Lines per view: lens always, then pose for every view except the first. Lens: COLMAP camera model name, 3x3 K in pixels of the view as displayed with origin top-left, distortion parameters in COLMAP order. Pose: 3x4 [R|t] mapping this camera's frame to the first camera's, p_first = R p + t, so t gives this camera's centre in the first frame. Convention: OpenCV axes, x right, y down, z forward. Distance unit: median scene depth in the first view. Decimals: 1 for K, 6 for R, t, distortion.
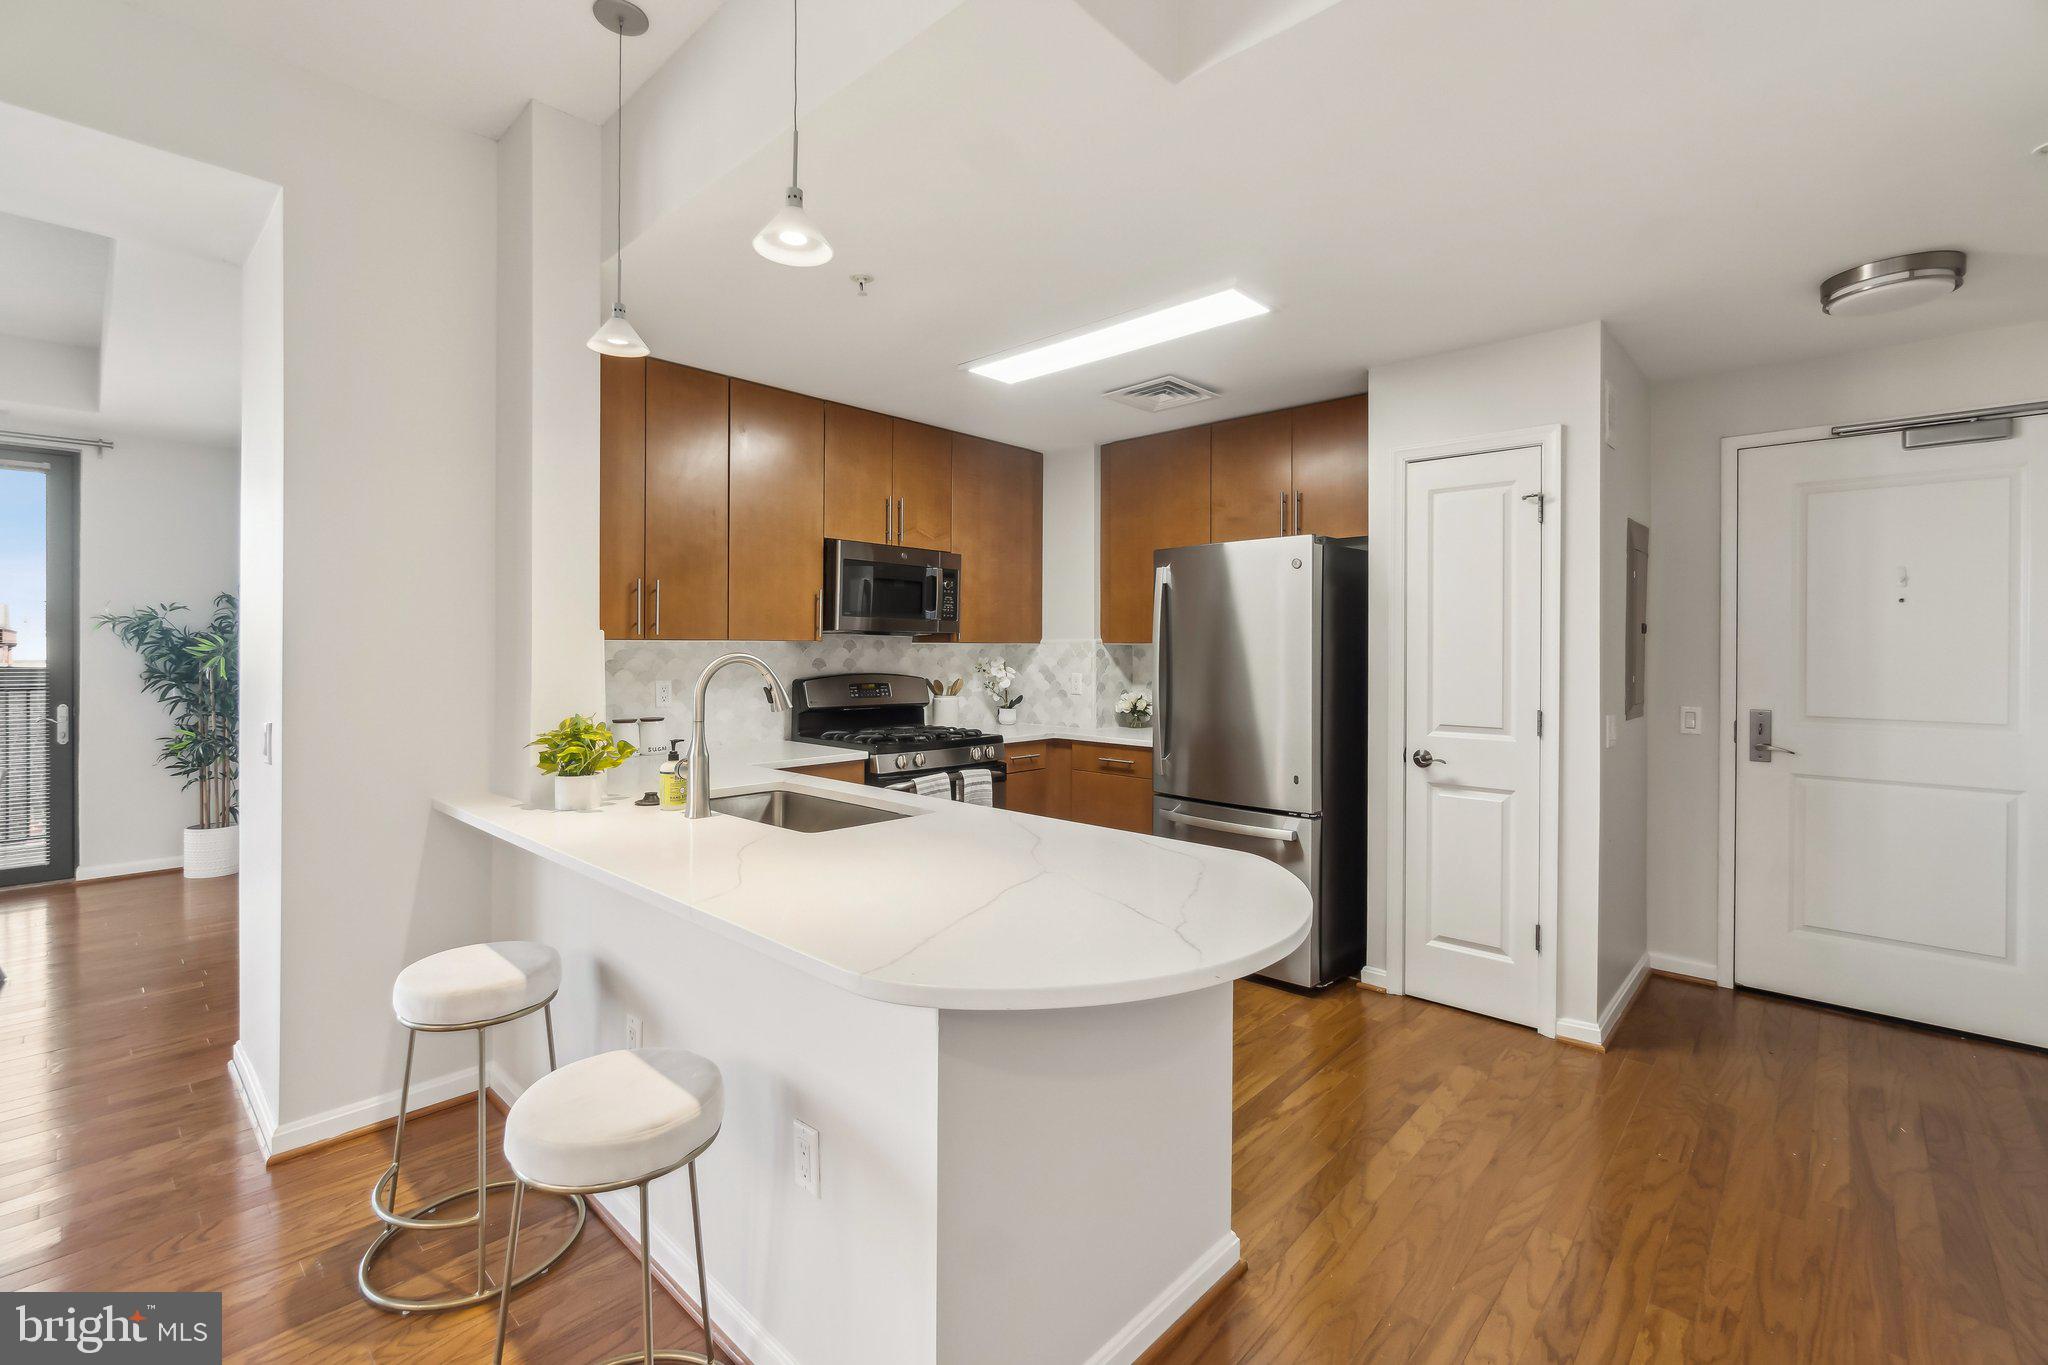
lens RADIAL K [[890.2, 0, 1028.7], [0, 890.2, 661.8], [0, 0, 1]] dist [-0.002139, -0.000189]
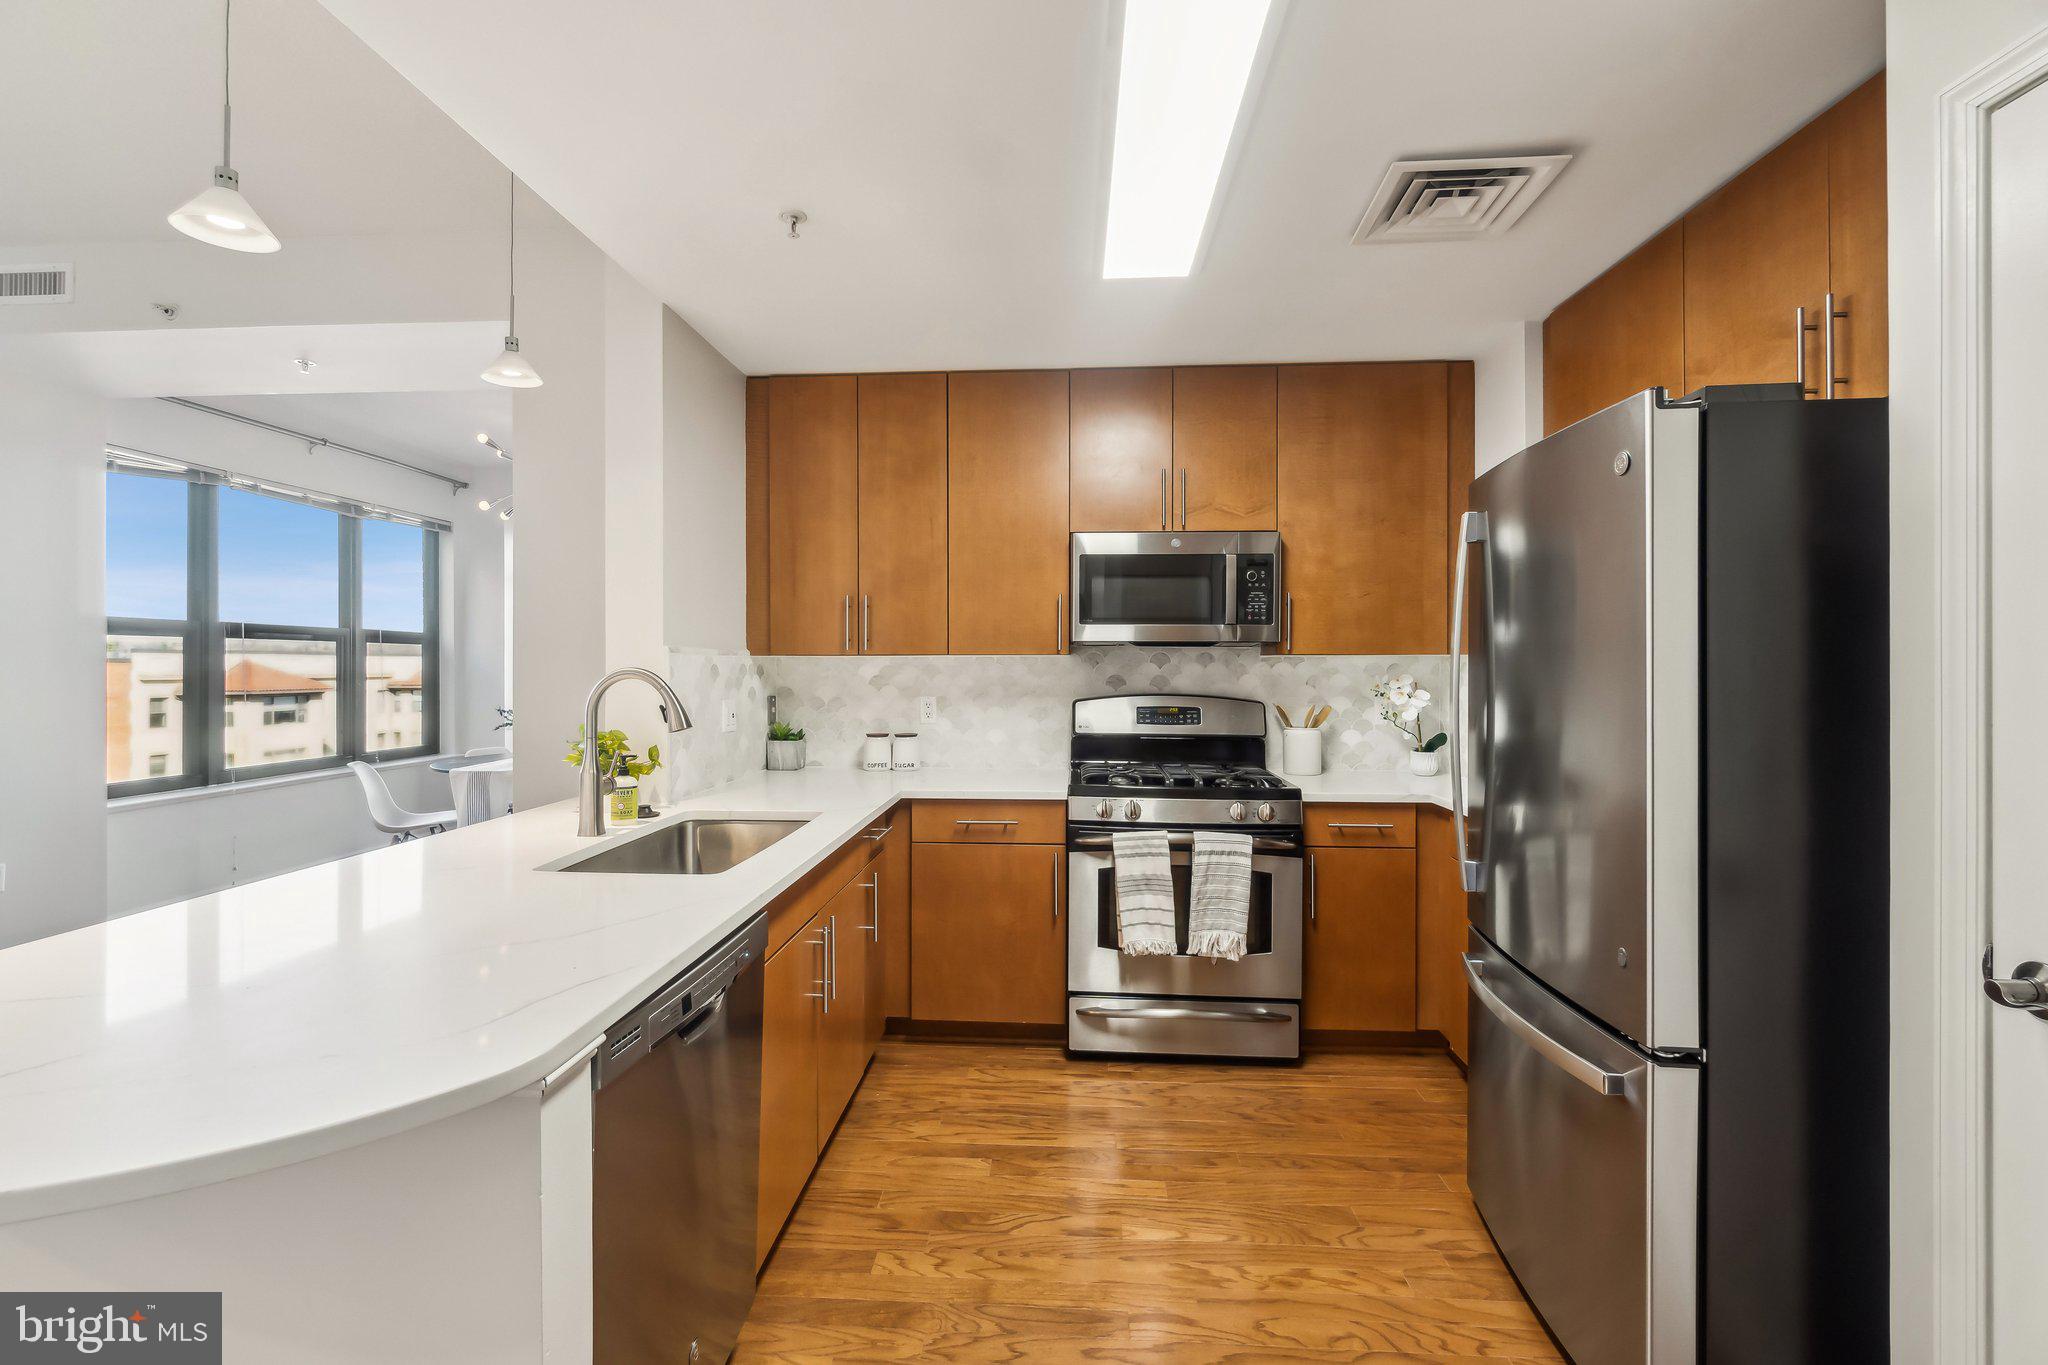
lens RADIAL K [[890.2, 0, 1014.7], [0, 890.2, 673.9], [0, 0, 1]] dist [-0.002139, -0.000189]
pose [[0.632264, 0.005030, -0.774736, 0.347762], [-0.009947, 0.999949, -0.001625, -0.002844], [0.774689, 0.008733, 0.632282, 0.379826]]
